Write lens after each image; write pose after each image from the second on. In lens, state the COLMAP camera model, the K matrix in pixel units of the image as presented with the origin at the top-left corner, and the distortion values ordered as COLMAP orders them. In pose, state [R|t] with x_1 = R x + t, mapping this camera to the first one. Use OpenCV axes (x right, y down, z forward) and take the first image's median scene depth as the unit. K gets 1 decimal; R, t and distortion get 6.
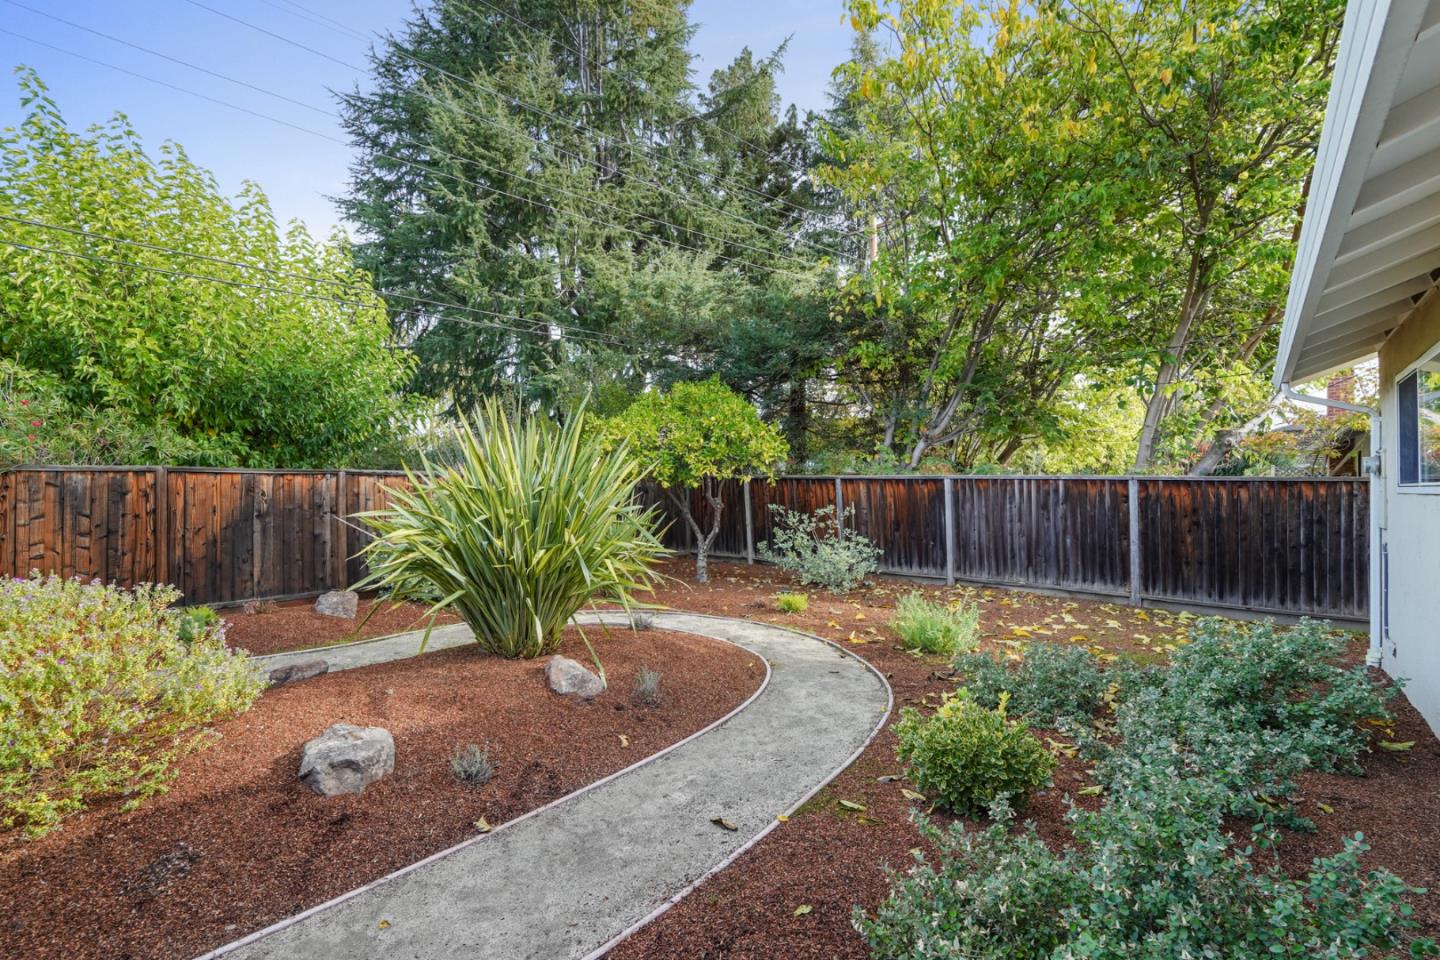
lens RADIAL K [[669.1, 0, 743.5], [0, 669.1, 460.9], [0, 0, 1]] dist [-0.019390, 0.001150]
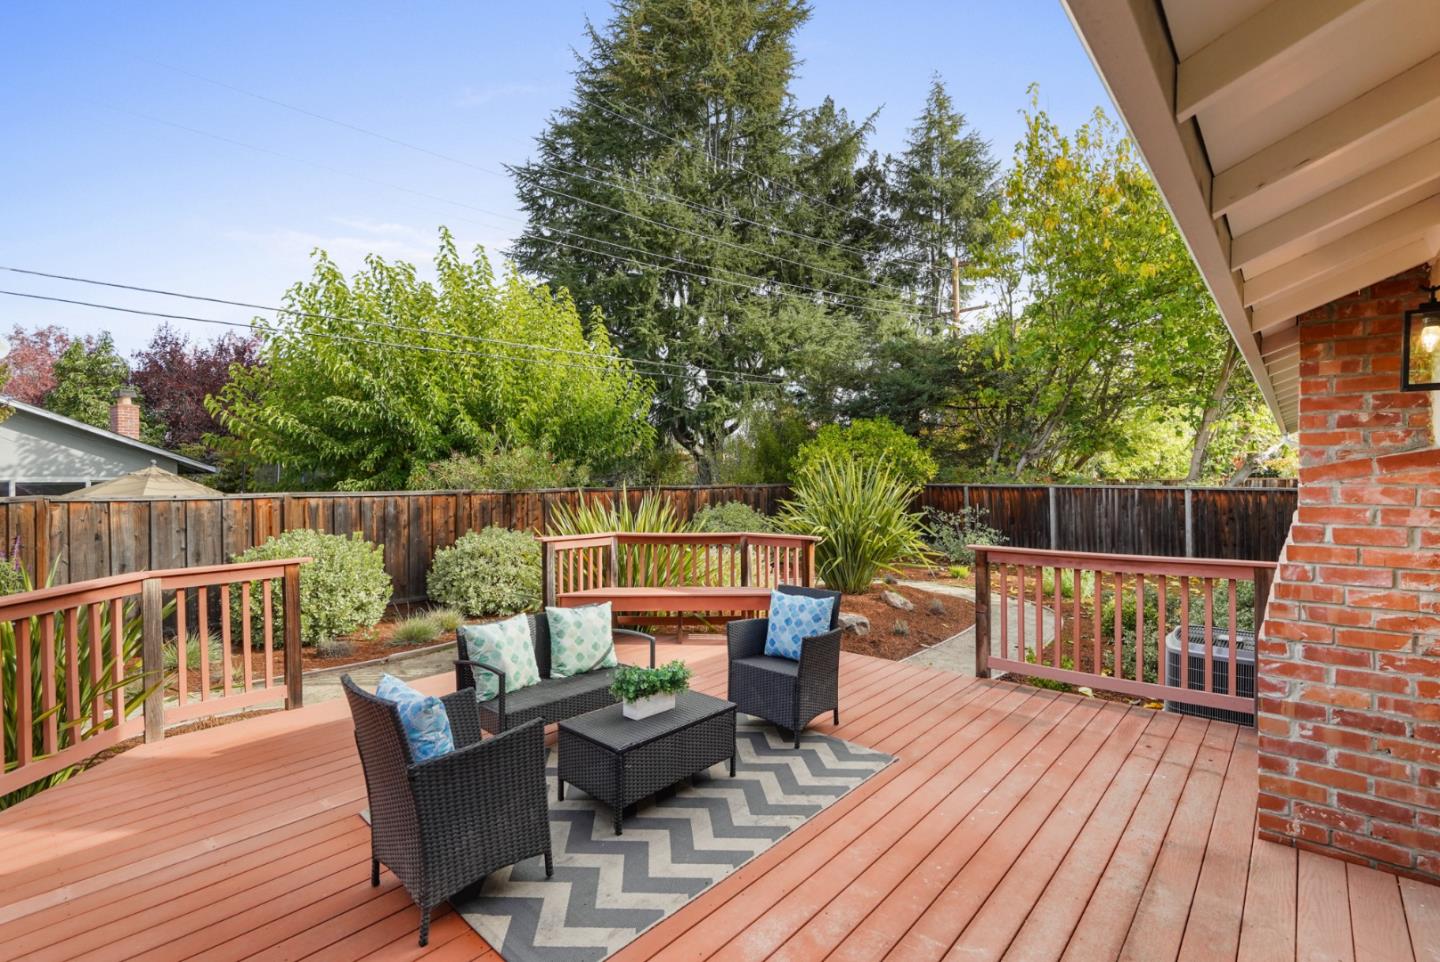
lens RADIAL K [[669.1, 0, 743.5], [0, 669.1, 461.9], [0, 0, 1]] dist [-0.019390, 0.001150]
pose [[0.998706, -0.008413, -0.050149, -0.249437], [0.008990, 0.999896, 0.011279, -0.044567], [0.050049, -0.011716, 0.998678, -0.398894]]
